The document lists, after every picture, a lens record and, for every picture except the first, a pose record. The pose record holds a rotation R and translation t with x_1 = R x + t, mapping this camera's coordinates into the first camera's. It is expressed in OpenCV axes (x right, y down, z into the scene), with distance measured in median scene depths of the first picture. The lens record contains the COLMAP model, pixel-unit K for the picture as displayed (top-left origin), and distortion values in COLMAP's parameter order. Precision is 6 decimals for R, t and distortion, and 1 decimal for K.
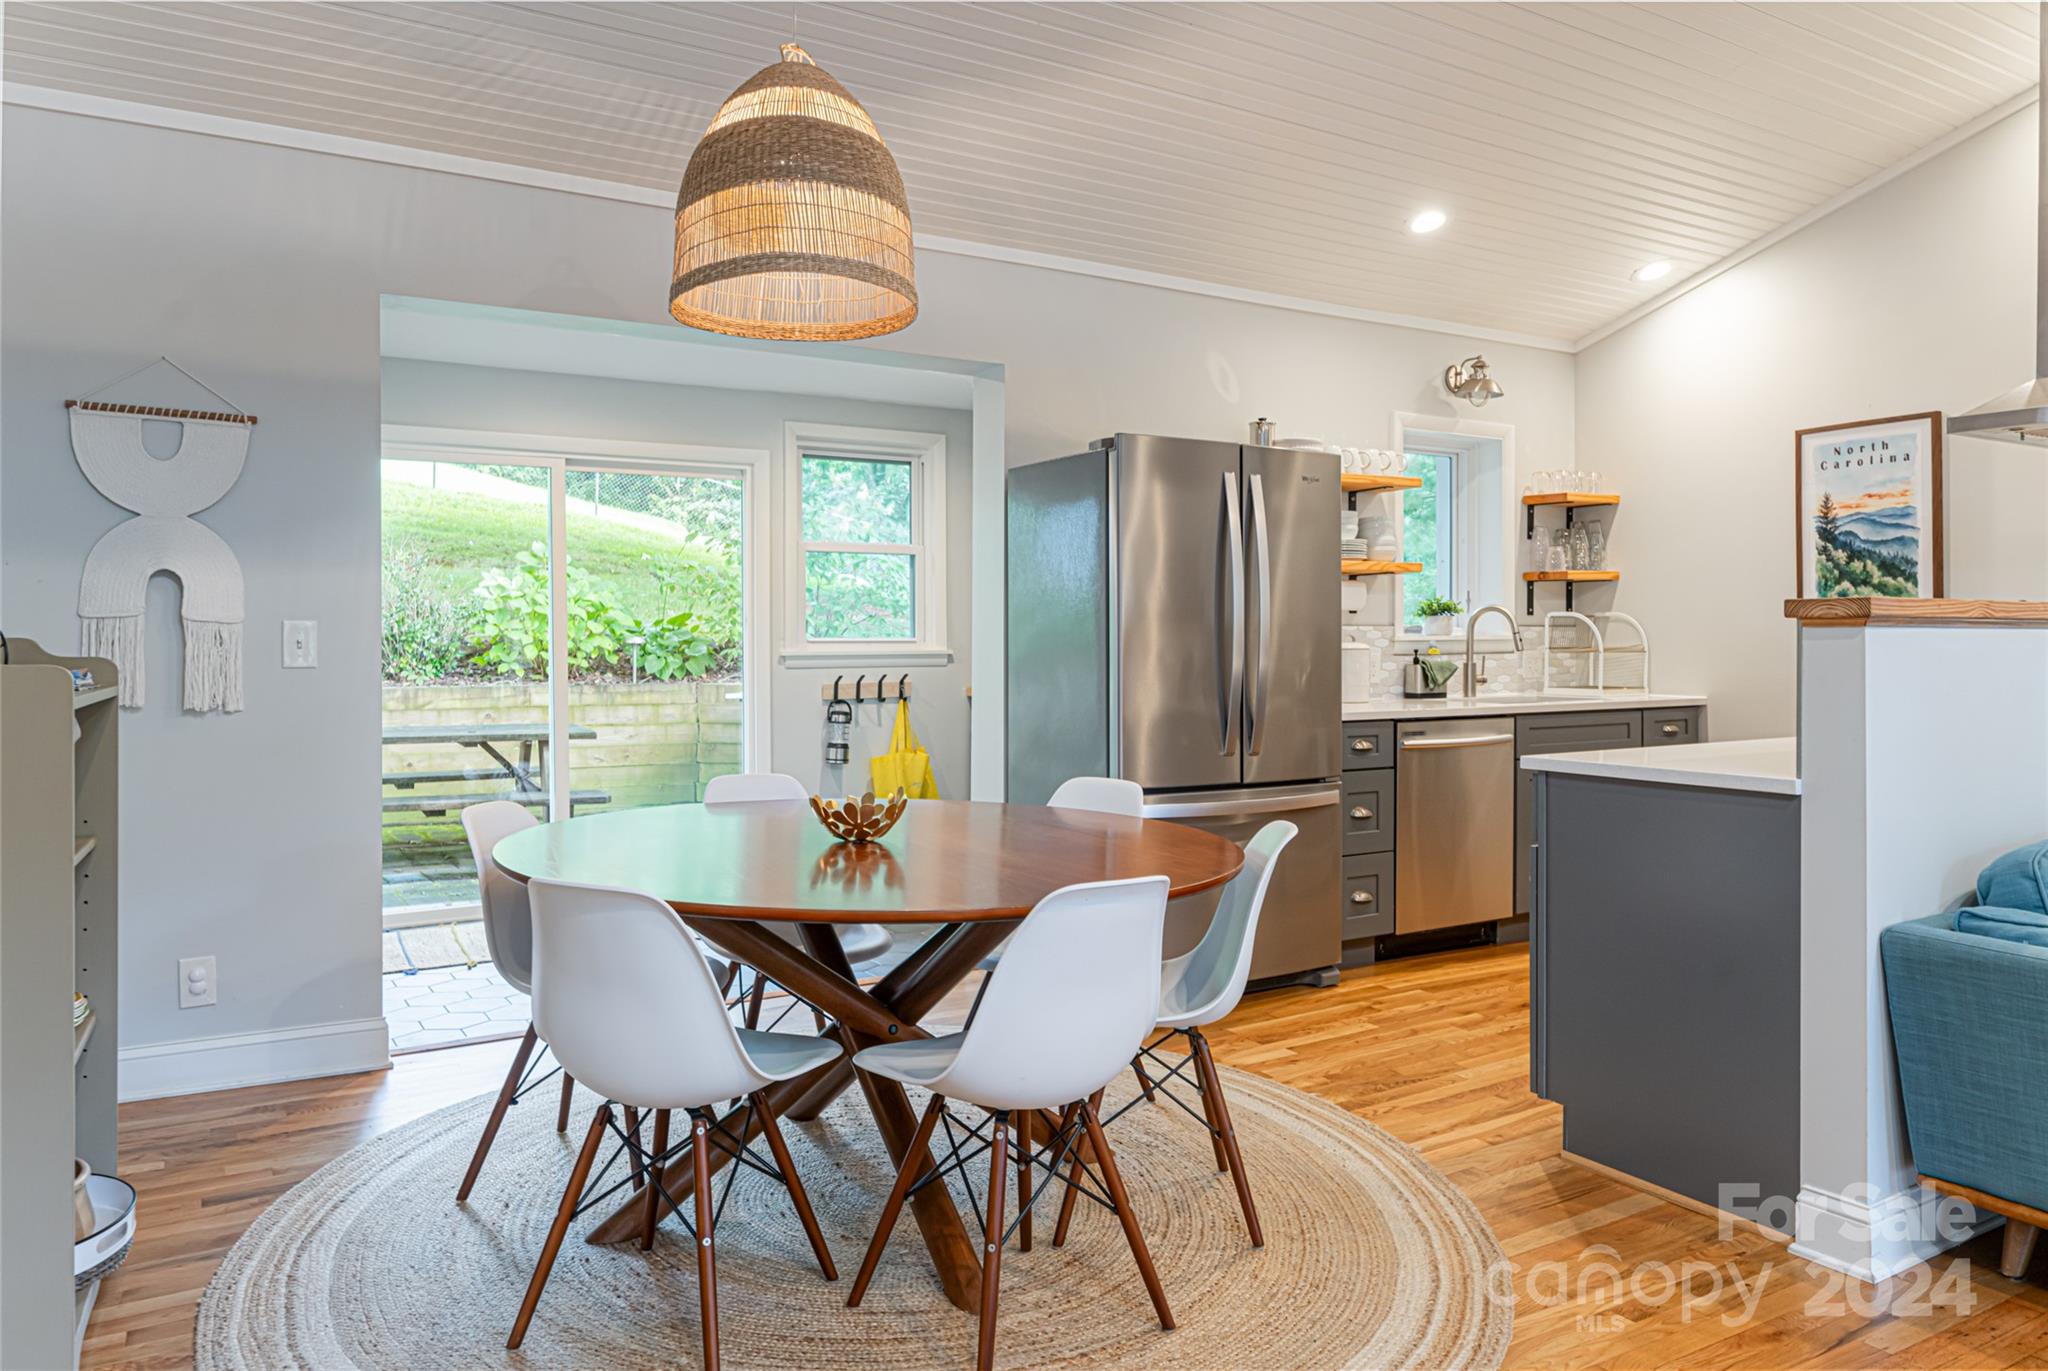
lens RADIAL K [[1378.7, 0, 1015.6], [0, 1378.7, 643.0], [0, 0, 1]] dist [-0.002954, 0.000546]
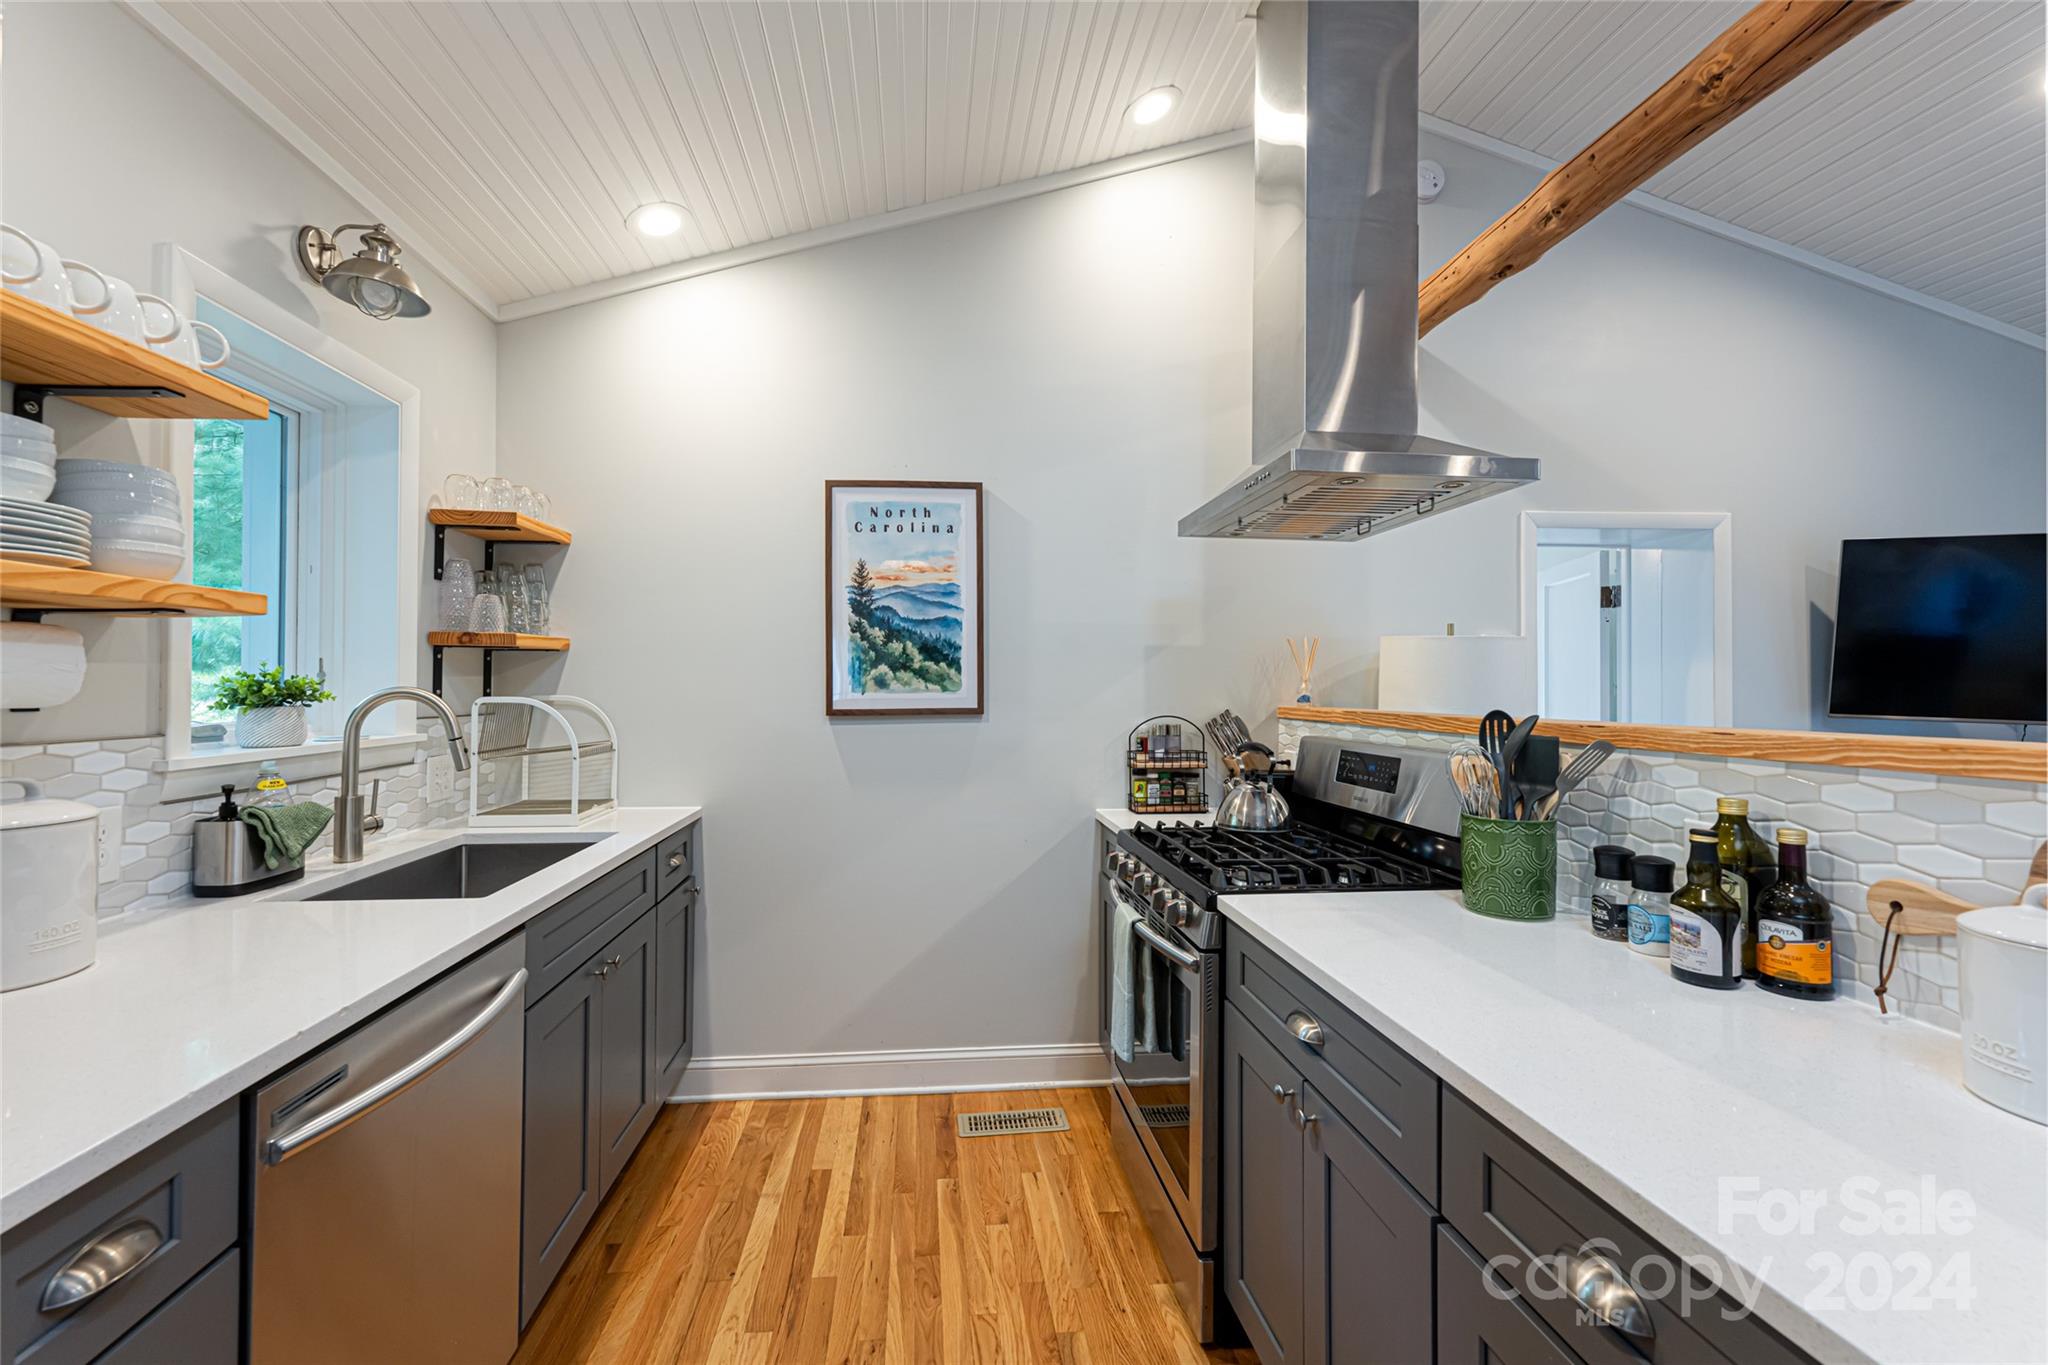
lens RADIAL K [[832.2, 0, 998.6], [0, 832.2, 677.4], [0, 0, 1]] dist [-0.000141, -0.000037]
pose [[0.432347, 0.012435, 0.901622, 0.153779], [0.001180, 0.999896, -0.014357, -0.027073], [-0.901707, 0.007271, 0.432287, 0.657173]]
